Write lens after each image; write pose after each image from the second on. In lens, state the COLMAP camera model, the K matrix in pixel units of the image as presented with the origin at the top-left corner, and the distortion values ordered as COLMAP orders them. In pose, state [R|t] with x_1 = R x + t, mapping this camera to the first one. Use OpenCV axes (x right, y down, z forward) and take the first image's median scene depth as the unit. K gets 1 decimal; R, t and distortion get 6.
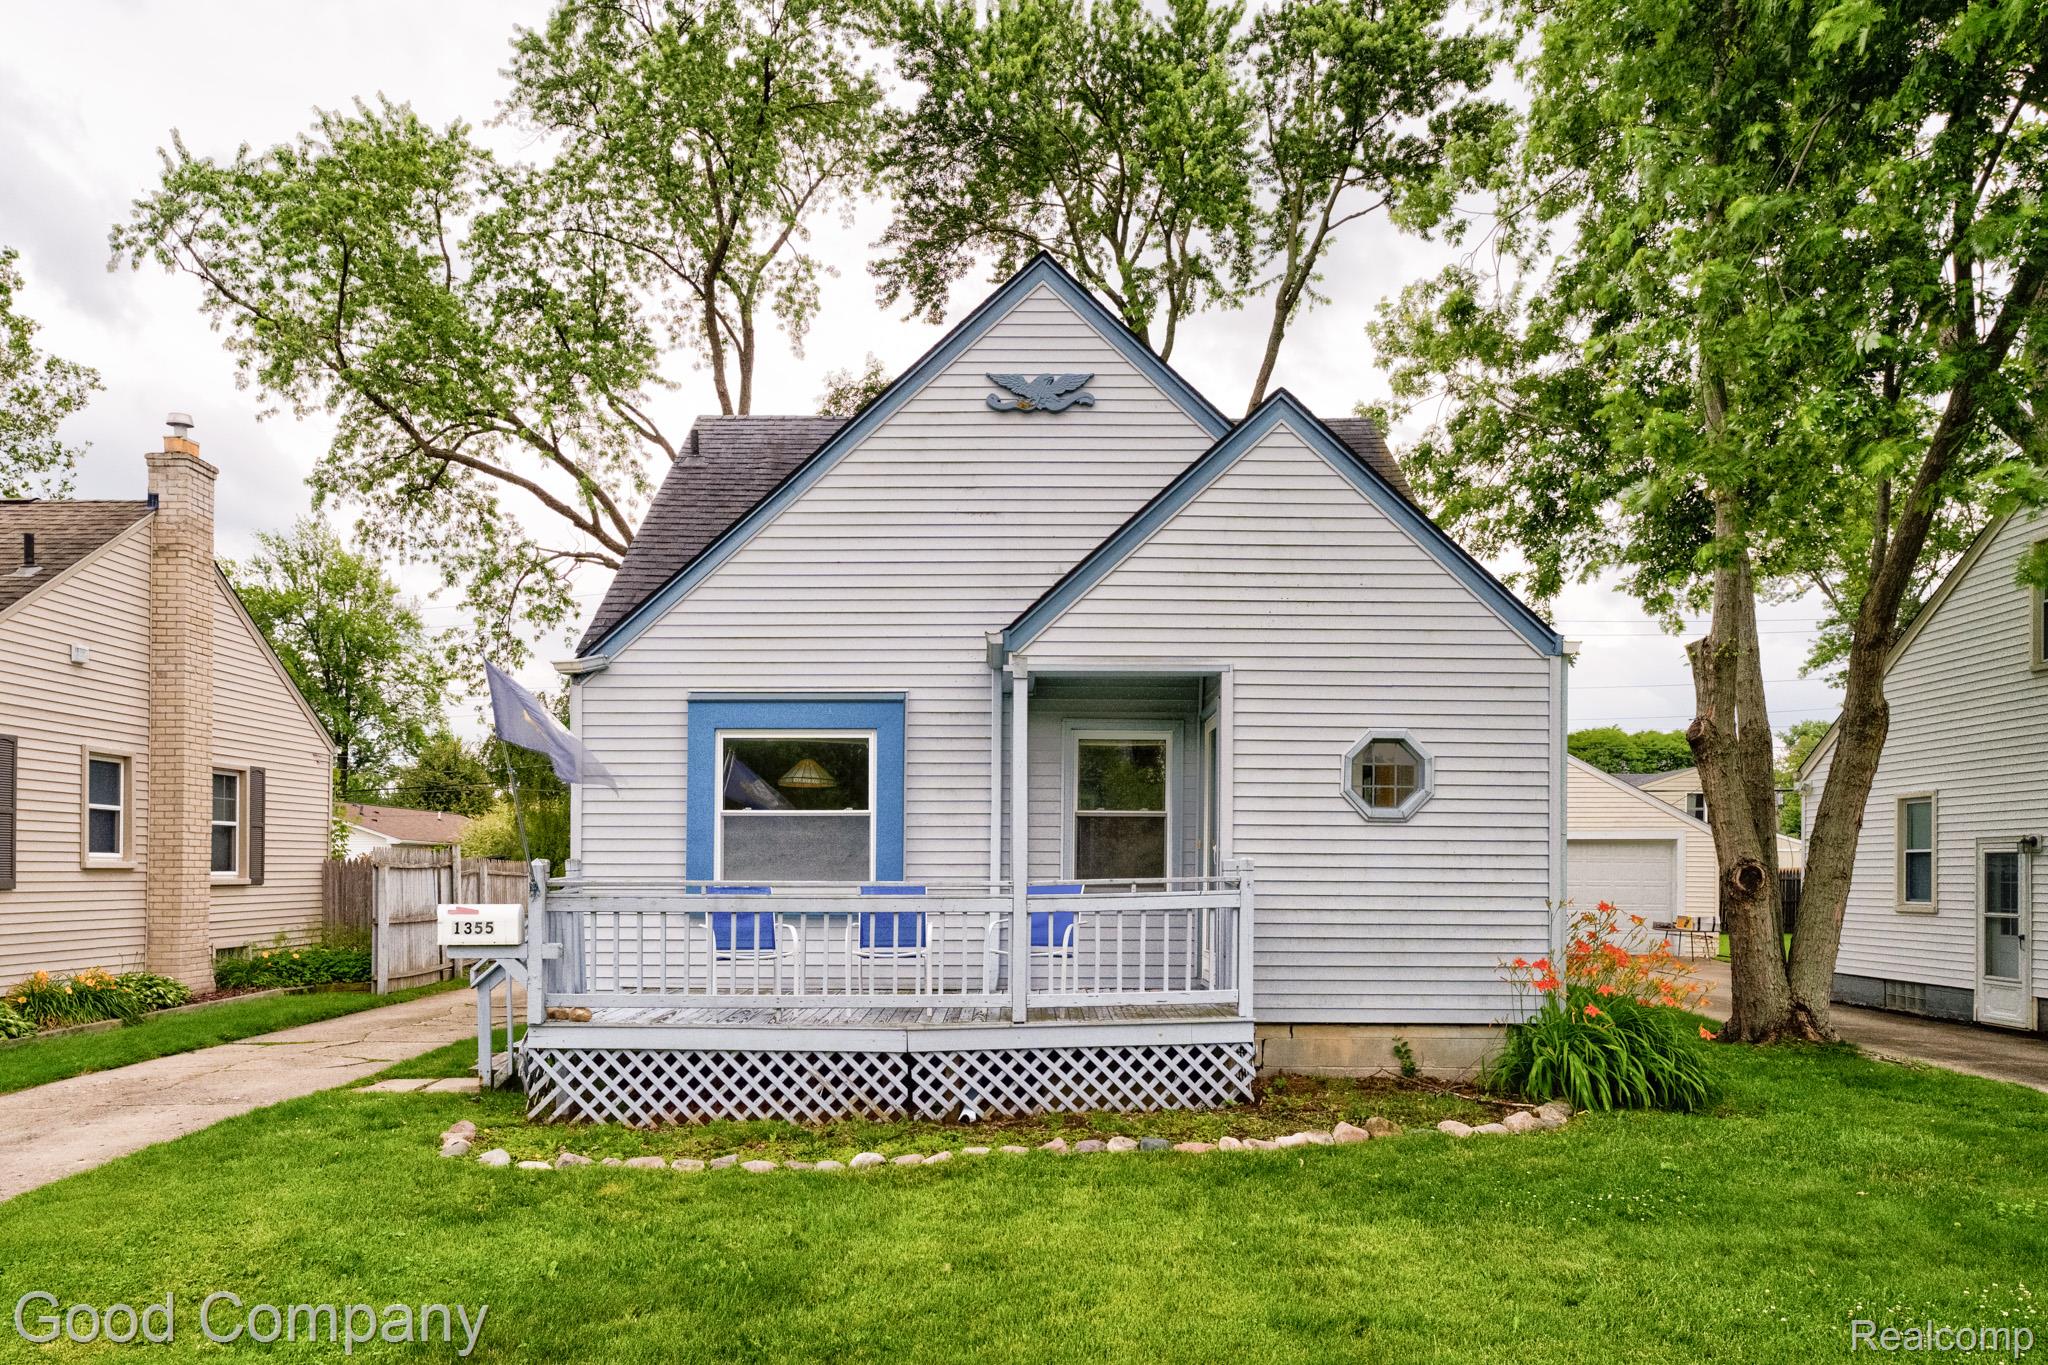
lens RADIAL K [[1446.0, 0, 1022.6], [0, 1446.0, 761.5], [0, 0, 1]] dist [0.000769, 0.002241]
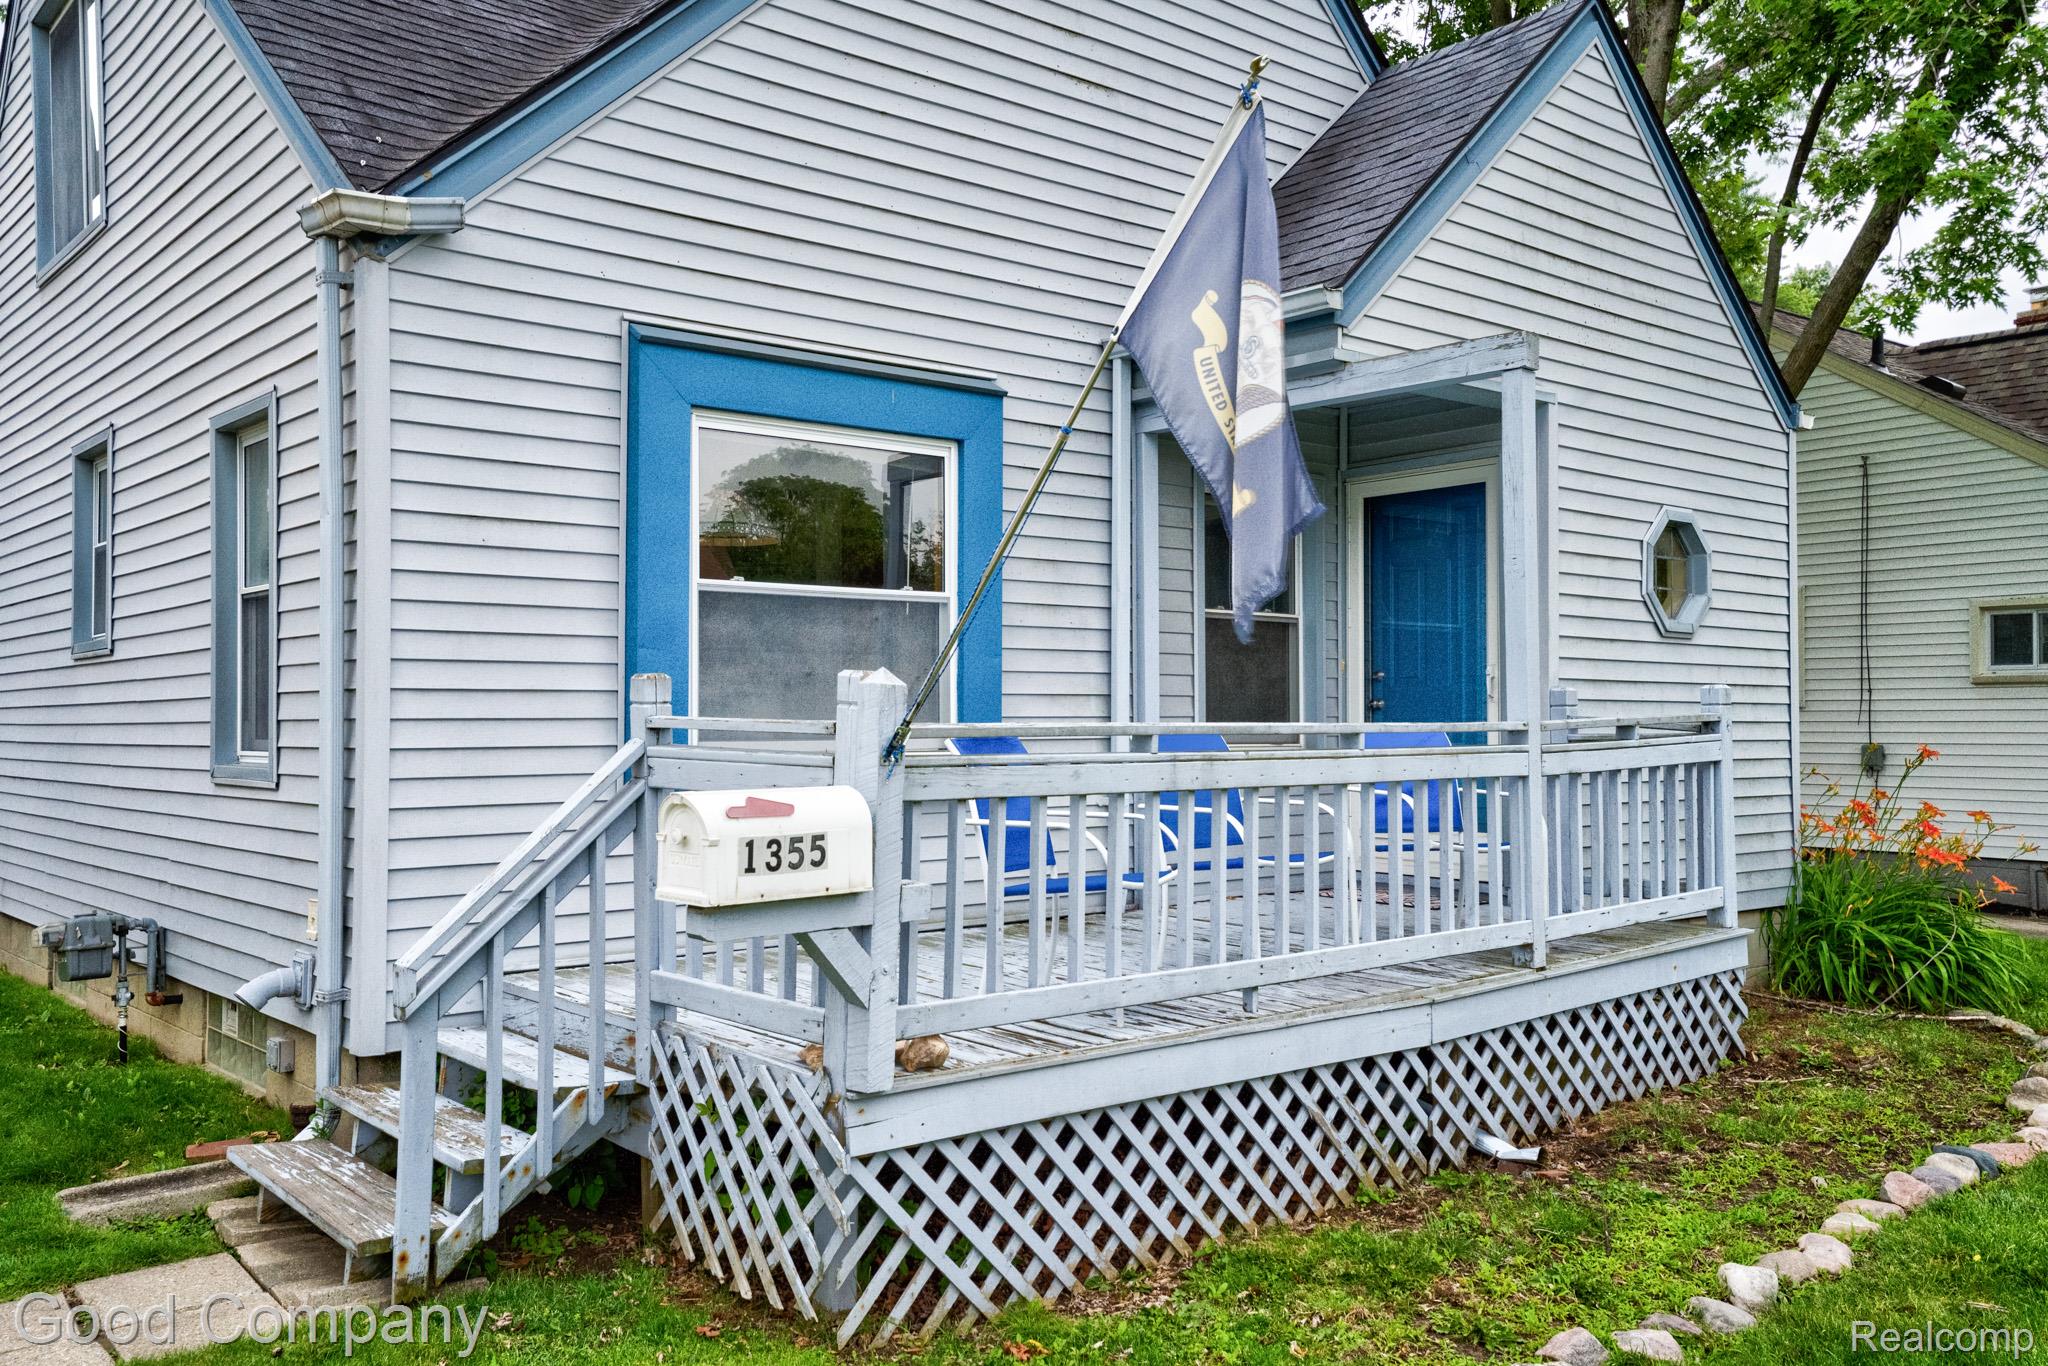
lens RADIAL K [[1687.4, 0, 1032.2], [0, 1687.4, 631.5], [0, 0, 1]] dist [0.073830, 0.002898]
pose [[0.762330, 0.029656, 0.646508, -0.598510], [-0.046355, 0.998886, 0.008840, 0.050876], [-0.645526, -0.036708, 0.762856, 0.619906]]
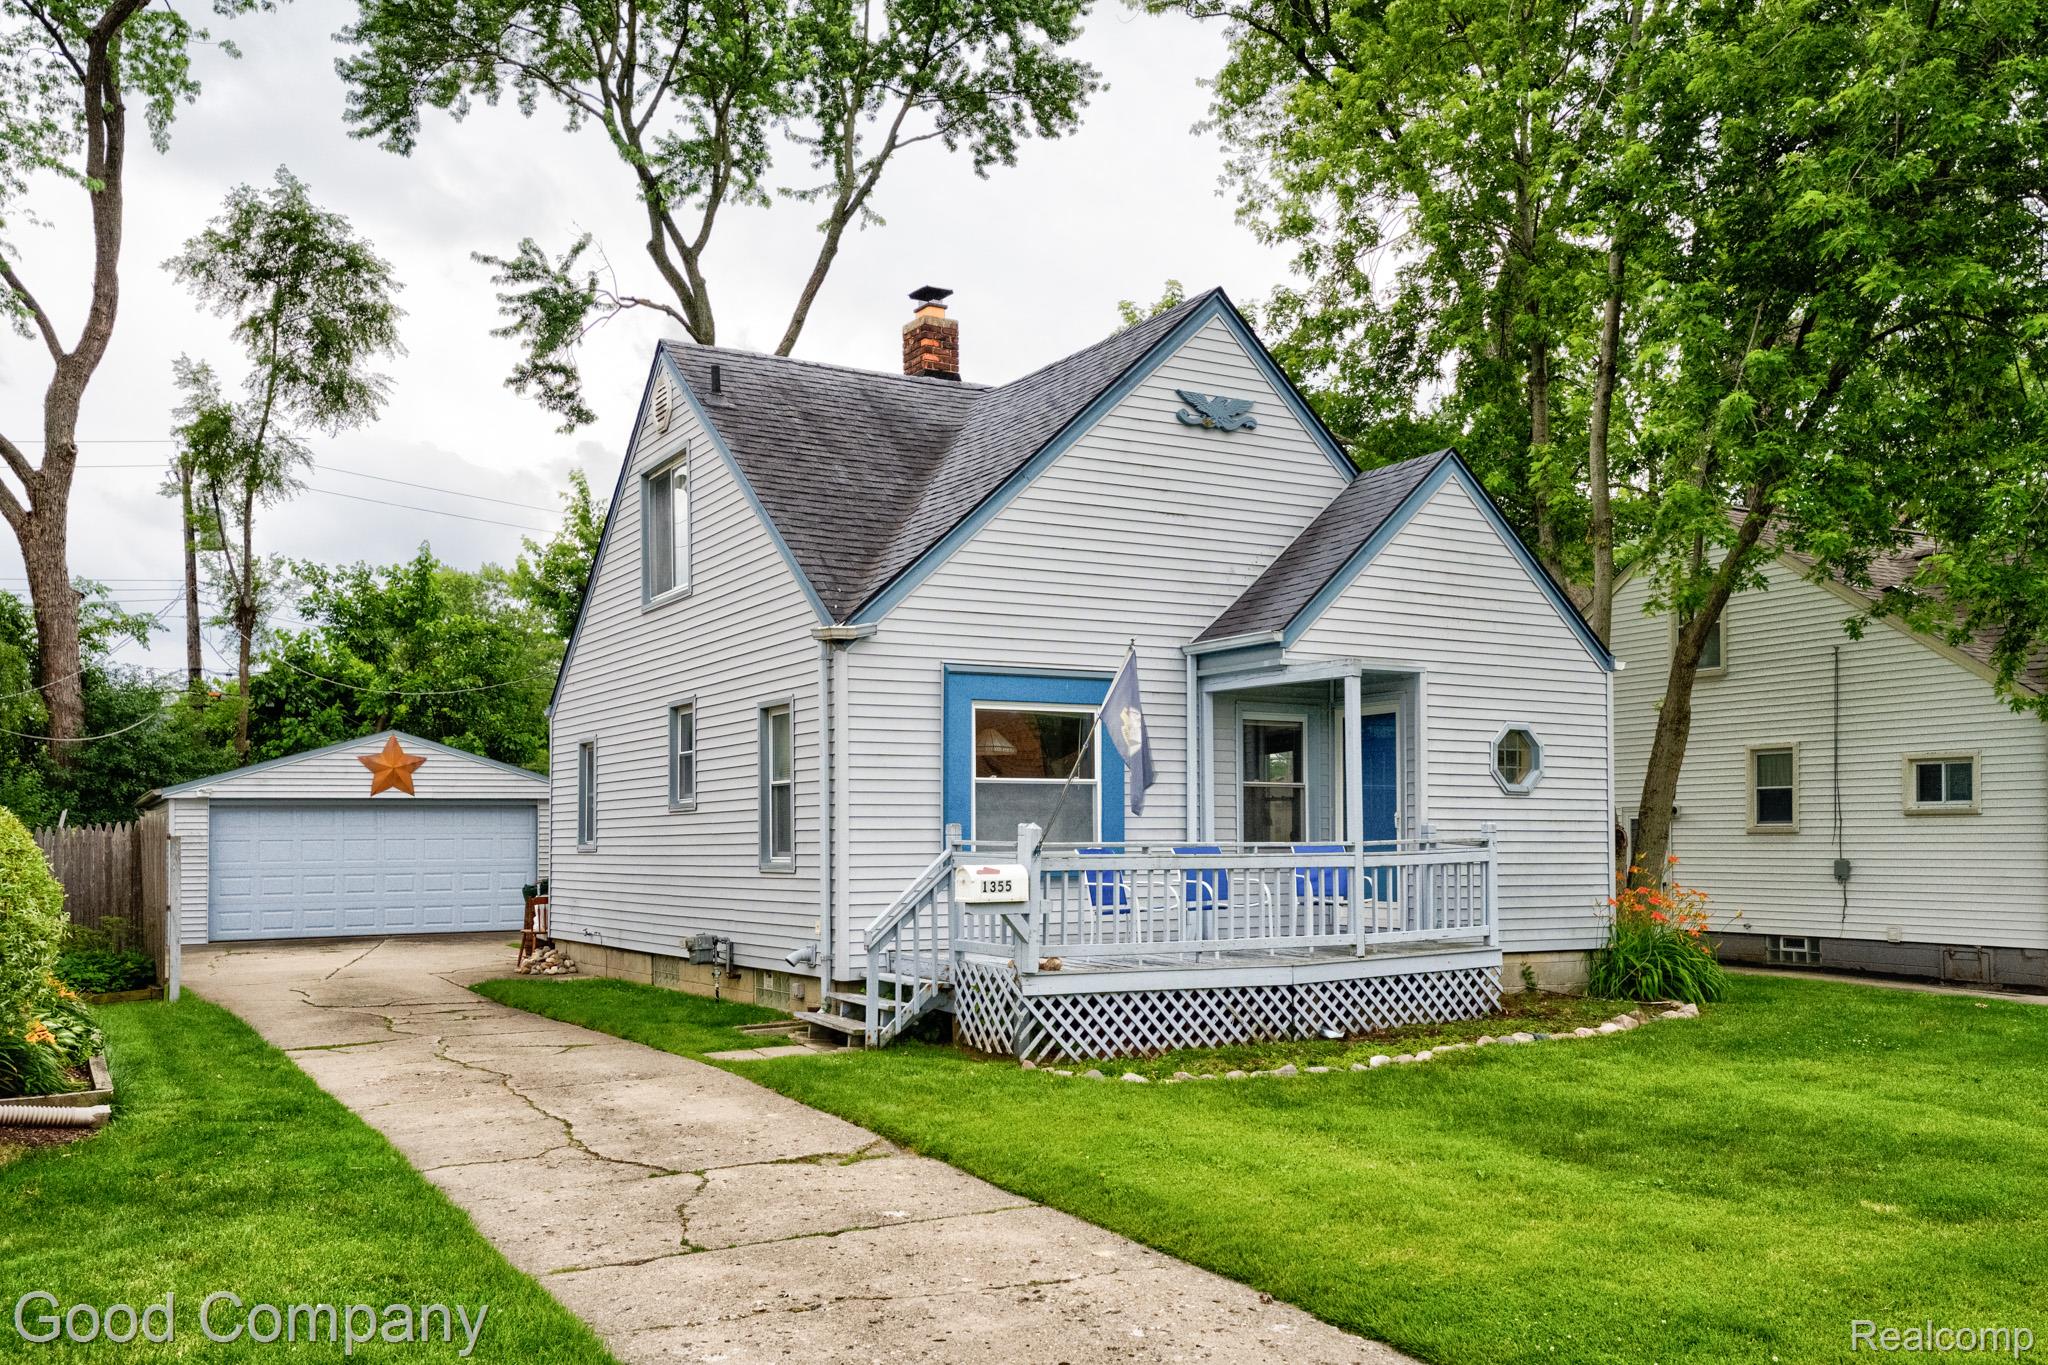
lens RADIAL K [[1795.7, 0, 1071.9], [0, 1795.7, 685.7], [0, 0, 1]] dist [0.060231, 0.000659]
pose [[0.857172, 0.039416, 0.513520, -1.012866], [-0.033330, 0.999222, -0.021063, -0.009453], [-0.513951, 0.000939, 0.857819, -0.191156]]
